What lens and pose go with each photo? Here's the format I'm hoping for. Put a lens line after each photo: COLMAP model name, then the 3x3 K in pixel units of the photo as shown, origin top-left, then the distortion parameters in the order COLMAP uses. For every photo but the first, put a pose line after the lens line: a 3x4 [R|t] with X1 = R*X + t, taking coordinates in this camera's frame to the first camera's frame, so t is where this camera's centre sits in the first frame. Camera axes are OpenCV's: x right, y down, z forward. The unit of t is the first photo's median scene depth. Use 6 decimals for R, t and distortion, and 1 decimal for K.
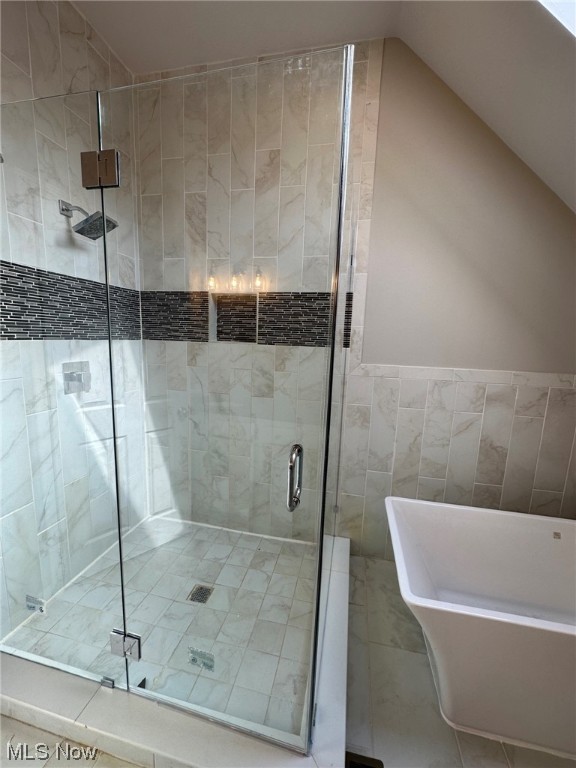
lens RADIAL K [[305.1, 0, 287.1], [0, 305.1, 384.9], [0, 0, 1]] dist [-0.001215, 0.000079]
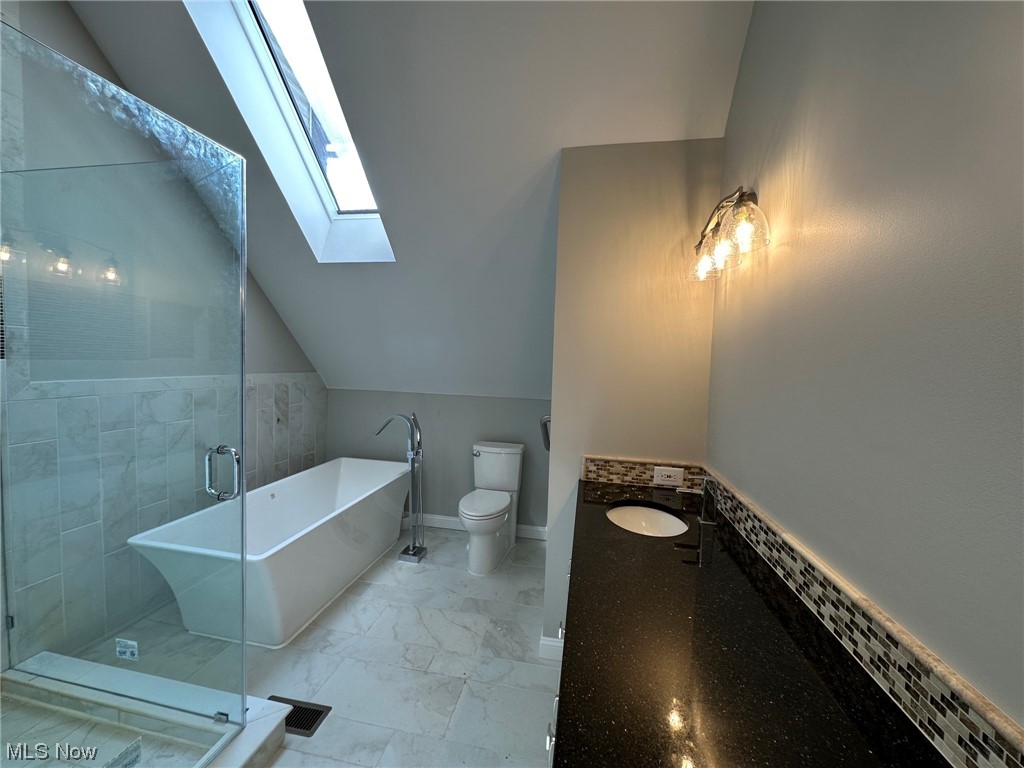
lens RADIAL K [[406.8, 0, 511.1], [0, 406.8, 382.8], [0, 0, 1]] dist [-0.001215, 0.000079]
pose [[-0.028338, -0.088698, 0.995655, -0.698205], [0.117497, 0.988855, 0.091437, -0.024602], [-0.992669, 0.119578, -0.017601, -0.043045]]
